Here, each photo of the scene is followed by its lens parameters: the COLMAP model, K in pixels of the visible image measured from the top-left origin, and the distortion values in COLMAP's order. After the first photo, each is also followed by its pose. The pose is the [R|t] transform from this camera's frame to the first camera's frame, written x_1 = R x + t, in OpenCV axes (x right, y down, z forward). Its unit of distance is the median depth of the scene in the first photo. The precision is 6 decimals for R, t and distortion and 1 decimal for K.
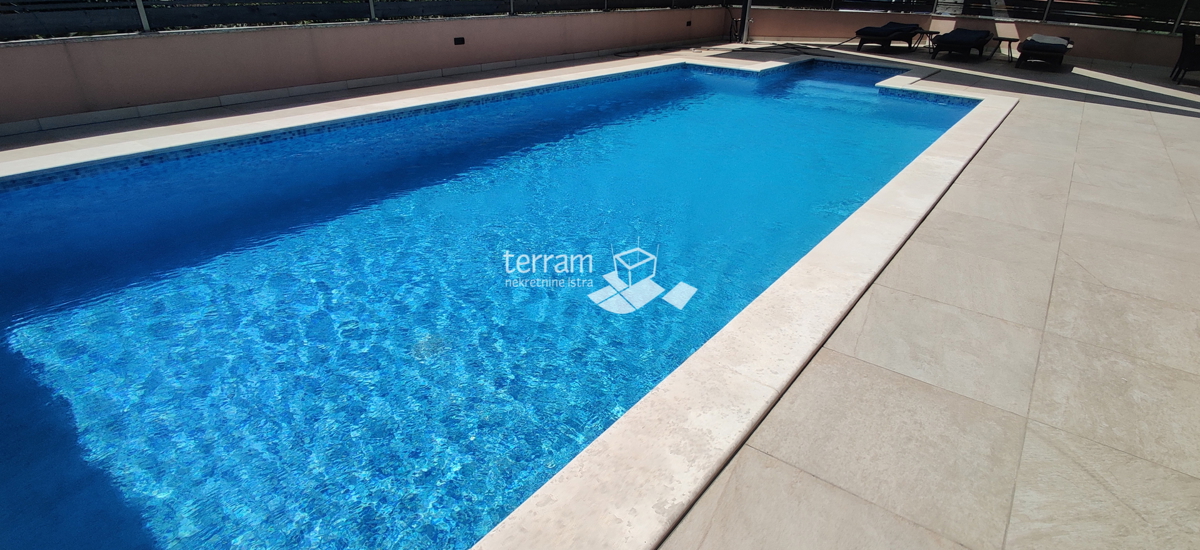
lens RADIAL K [[598.3, 0, 594.2], [0, 598.3, 282.7], [0, 0, 1]] dist [-0.000017, -0.000073]
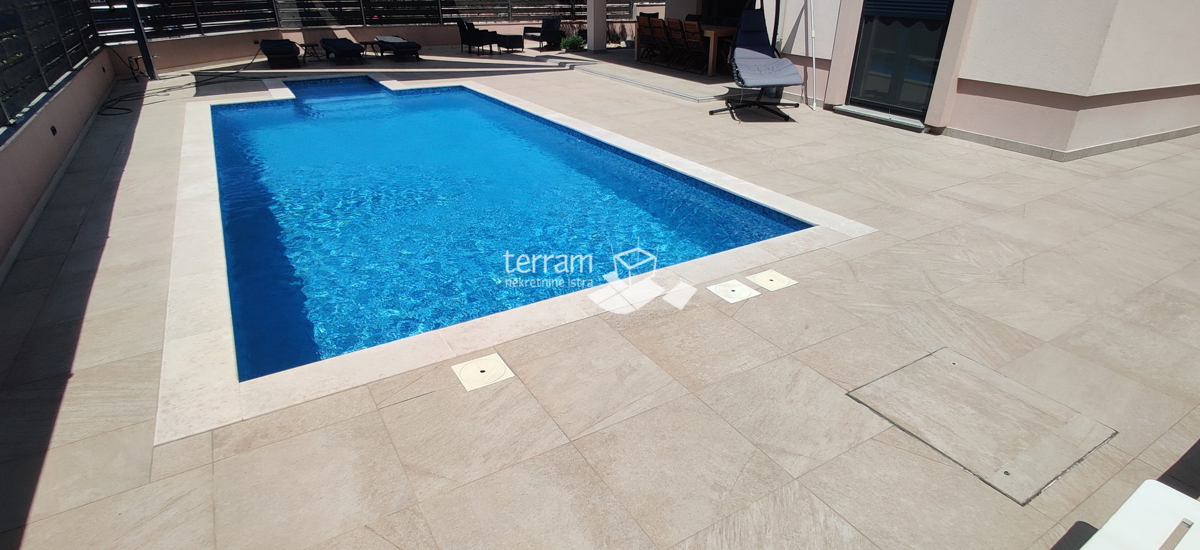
lens RADIAL K [[598.3, 0, 594.2], [0, 598.3, 282.7], [0, 0, 1]] dist [-0.000017, -0.000073]
pose [[0.392487, -0.445307, 0.804771, -2.260989], [0.434672, 0.860908, 0.264380, -0.357766], [-0.810564, 0.246046, 0.531457, -0.057330]]
